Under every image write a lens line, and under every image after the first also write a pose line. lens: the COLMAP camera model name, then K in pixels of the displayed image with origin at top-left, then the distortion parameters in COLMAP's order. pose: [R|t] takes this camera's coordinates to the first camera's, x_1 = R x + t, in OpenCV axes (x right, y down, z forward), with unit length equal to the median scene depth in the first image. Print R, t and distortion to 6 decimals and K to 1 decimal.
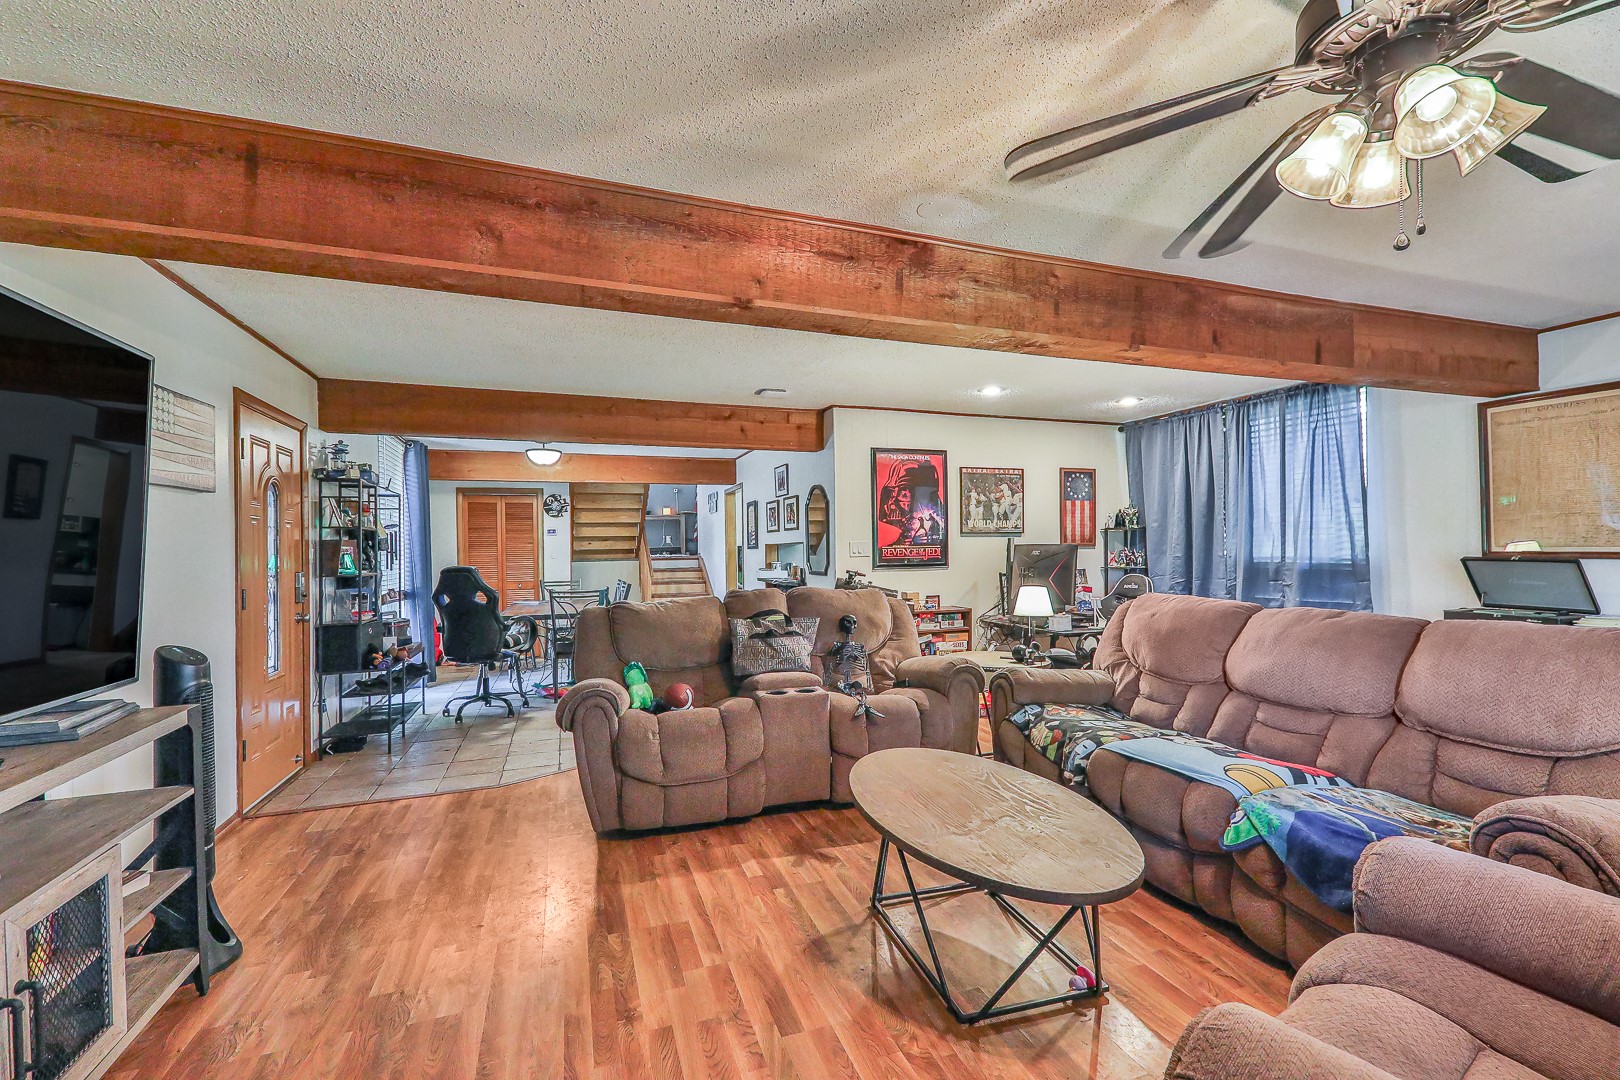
lens RADIAL K [[659.0, 0, 824.5], [0, 659.0, 546.4], [0, 0, 1]] dist [-0.000204, -0.000962]
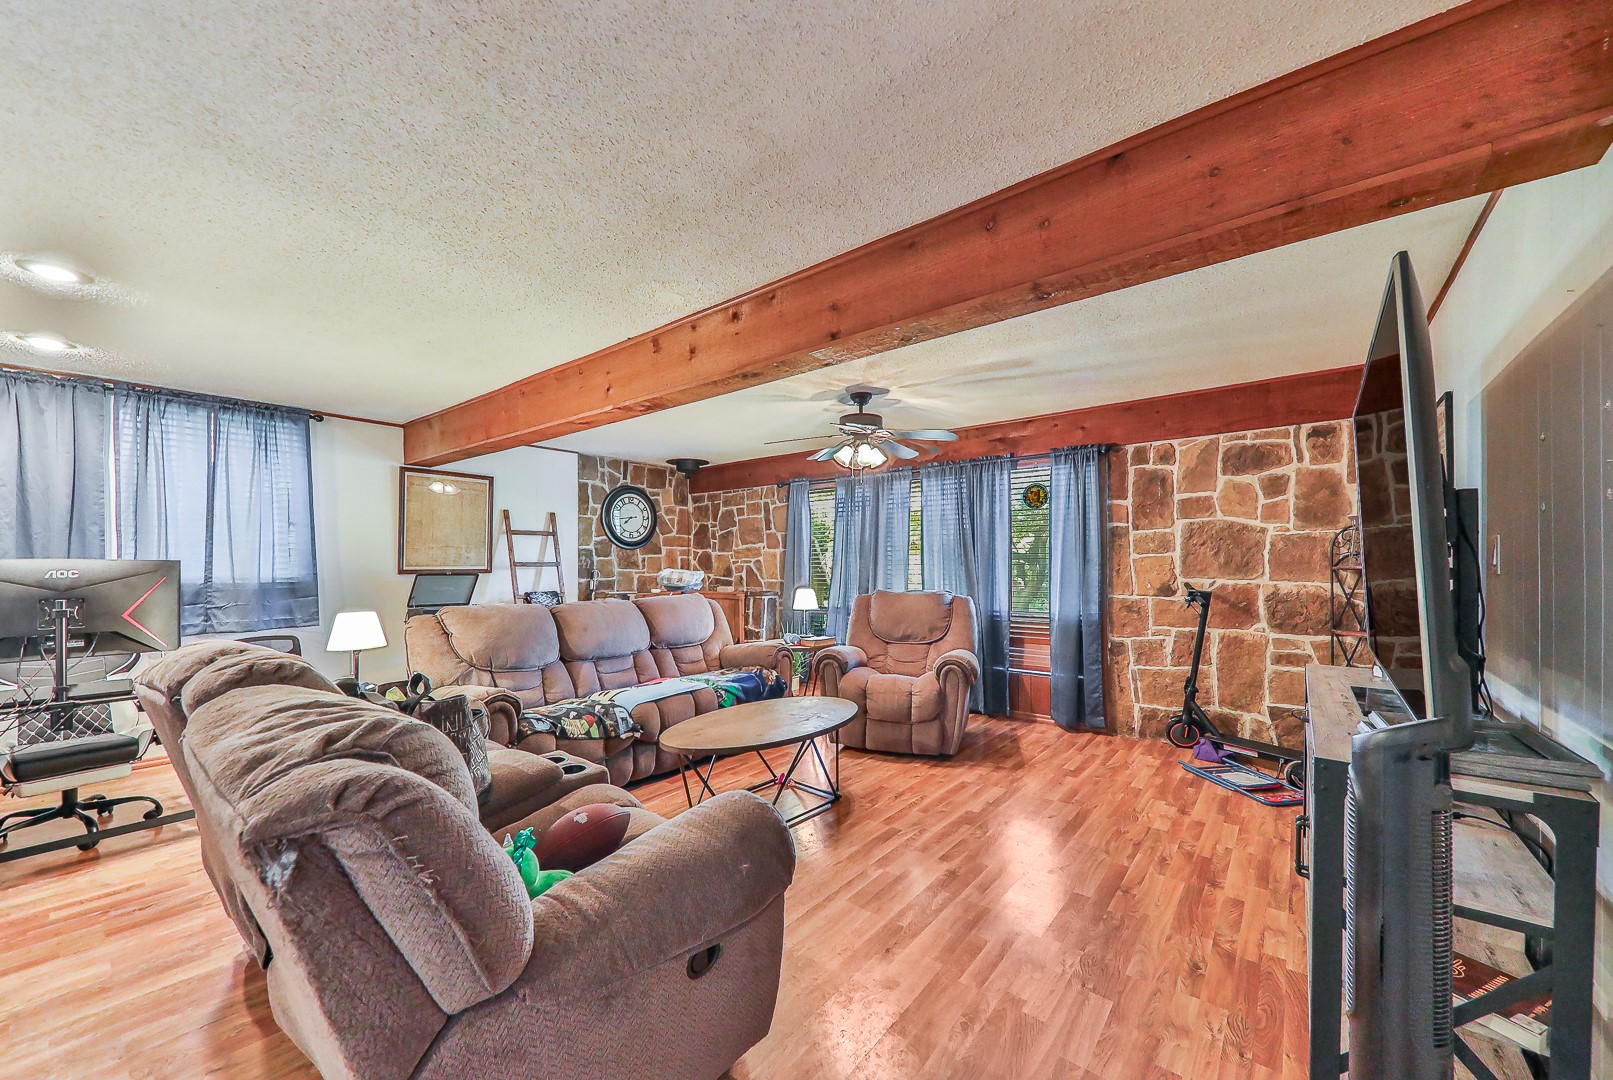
lens RADIAL K [[597.9, 0, 809.6], [0, 597.9, 557.2], [0, 0, 1]] dist [-0.005208, -0.000782]
pose [[-0.488476, 0.016315, 0.872425, -1.034773], [0.004421, 0.999859, -0.016223, 0.011013], [-0.872566, -0.004067, -0.488479, 1.510436]]
